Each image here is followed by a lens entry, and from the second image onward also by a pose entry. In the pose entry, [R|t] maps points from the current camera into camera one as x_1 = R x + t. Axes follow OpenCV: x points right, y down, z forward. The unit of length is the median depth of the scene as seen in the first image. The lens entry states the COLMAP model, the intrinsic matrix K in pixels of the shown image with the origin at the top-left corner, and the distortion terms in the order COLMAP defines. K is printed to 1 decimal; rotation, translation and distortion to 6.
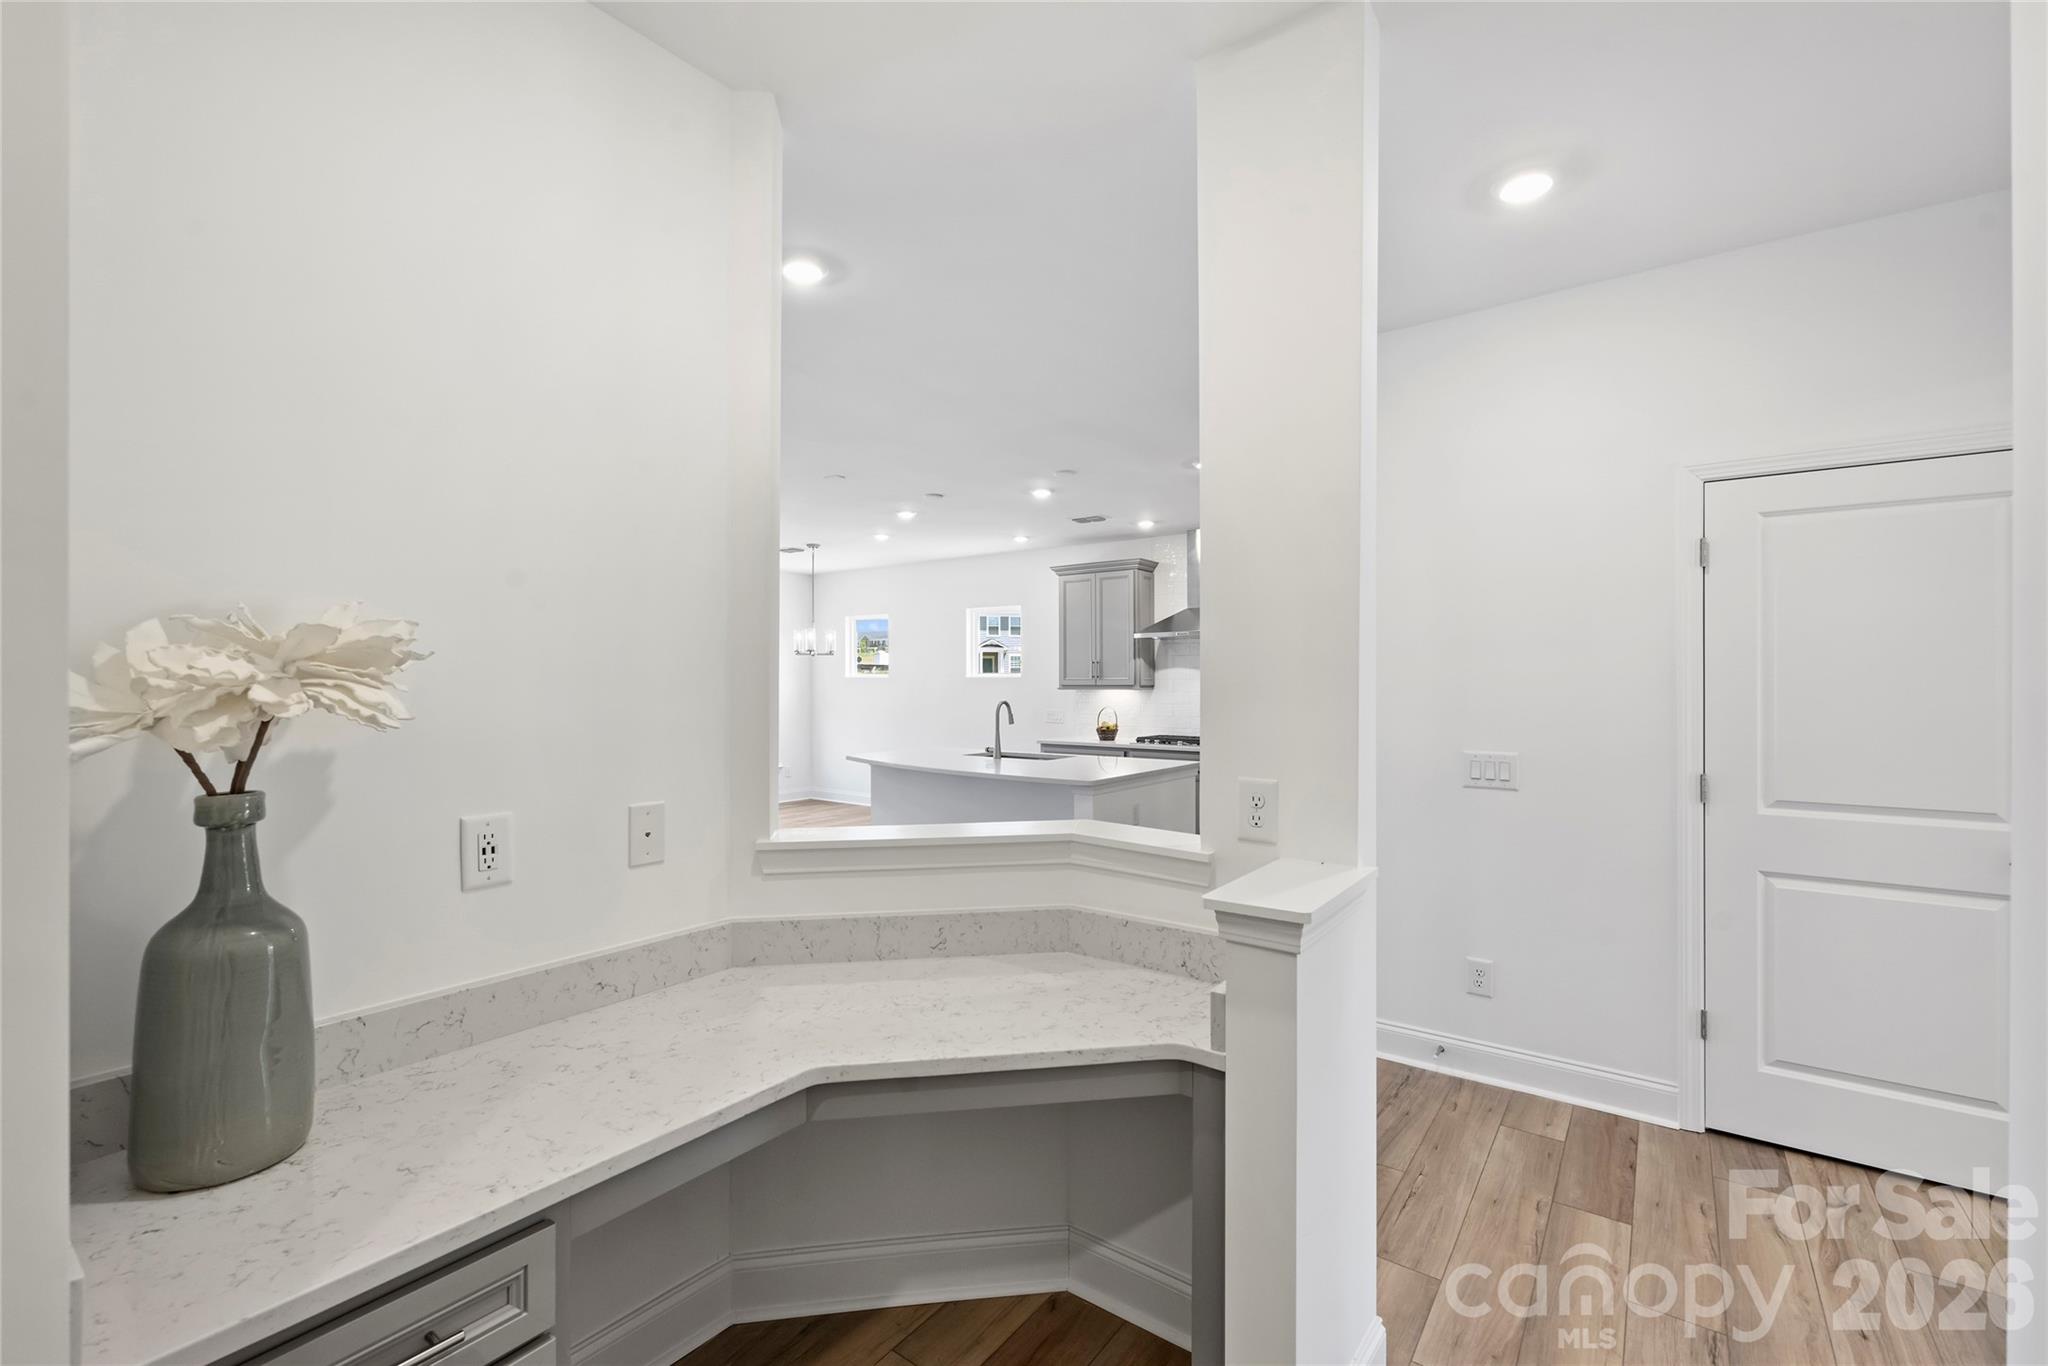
lens RADIAL K [[879.7, 0, 1024.0], [0, 879.7, 683.0], [0, 0, 1]] dist [-0.001674, -0.000272]
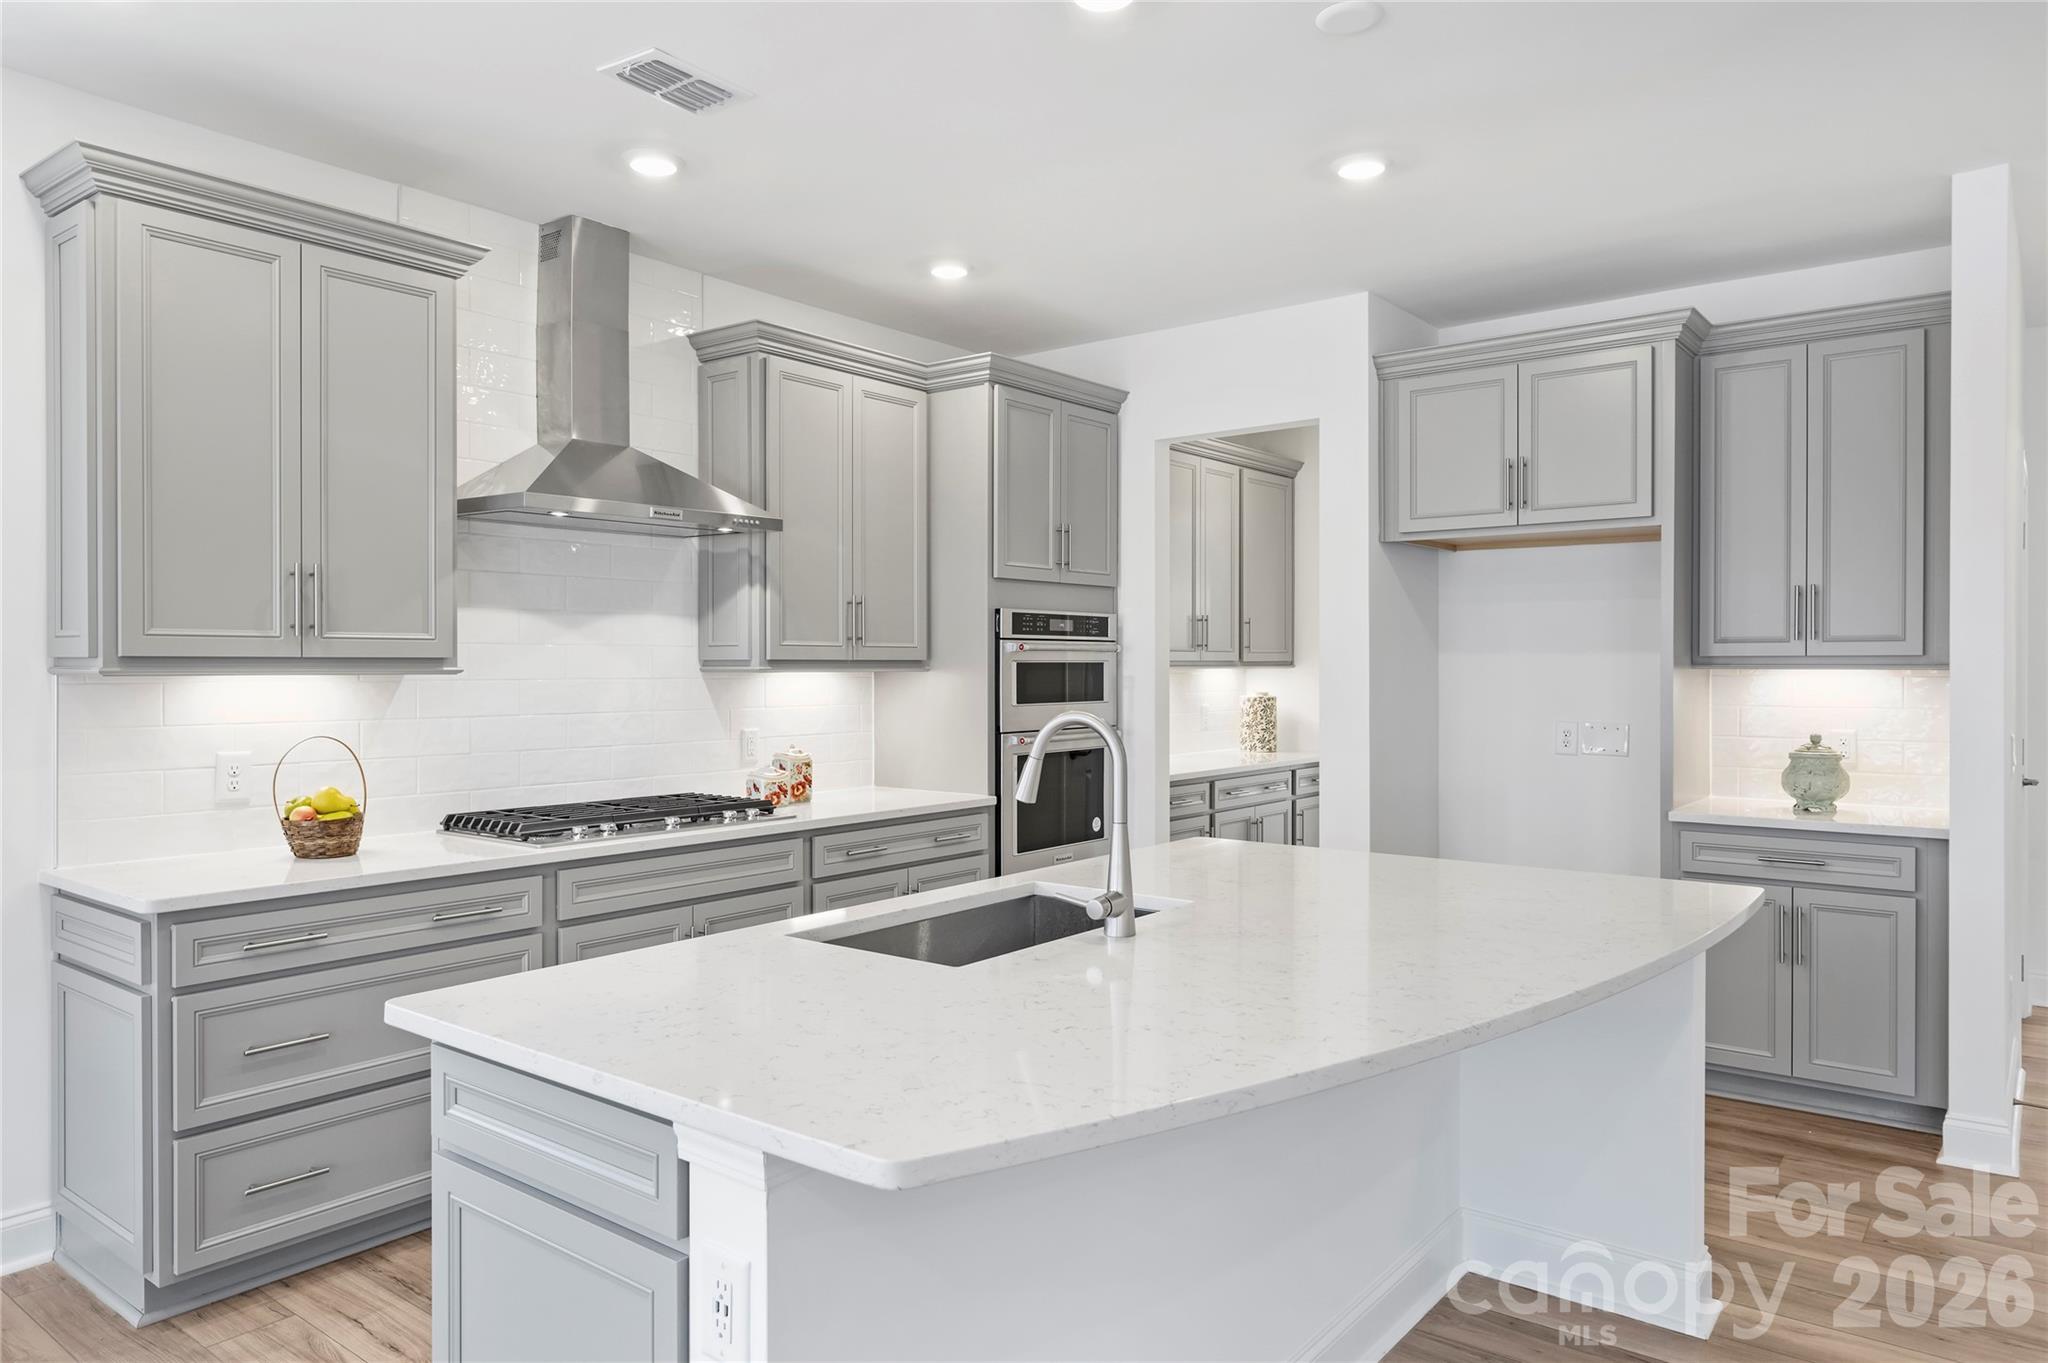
lens RADIAL K [[1342.8, 0, 1022.4], [0, 1342.8, 671.0], [0, 0, 1]] dist [-0.001237, 0.000388]
pose [[0.027686, -0.004288, 0.999607, -0.327889], [-0.001432, 0.999990, 0.004329, 0.004489], [-0.999616, -0.001552, 0.027679, 0.776136]]
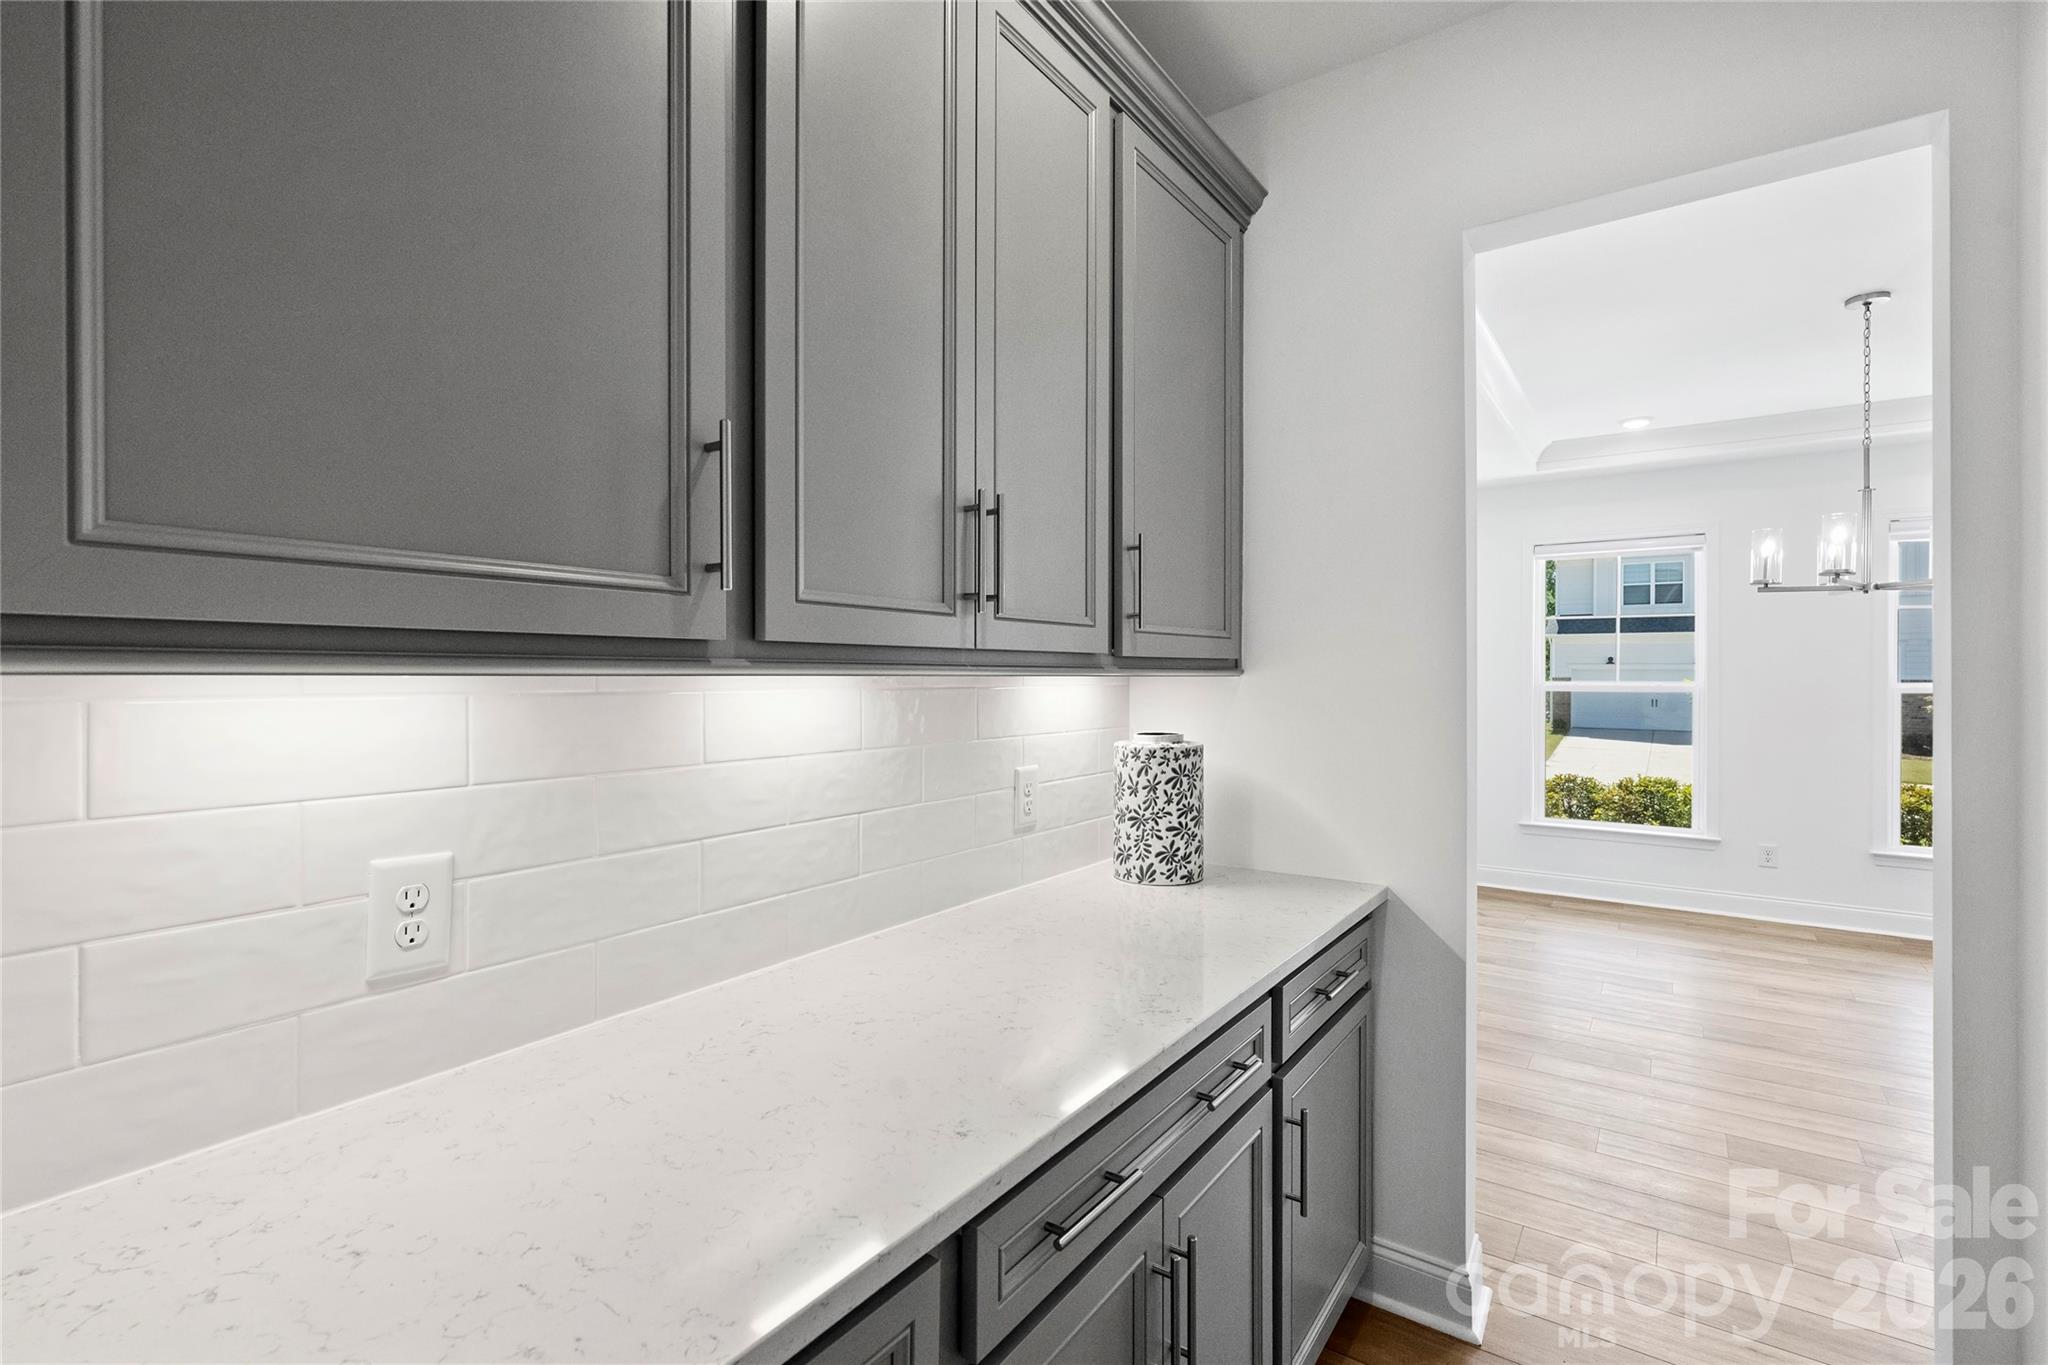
lens RADIAL K [[948.2, 0, 1024.9], [0, 948.2, 674.0], [0, 0, 1]] dist [0.018150, -0.000050]
pose [[-0.029528, 0.004721, 0.999553, 0.340417], [-0.003000, 0.999984, -0.004811, 0.007252], [-0.999559, -0.003141, -0.029513, 0.684207]]
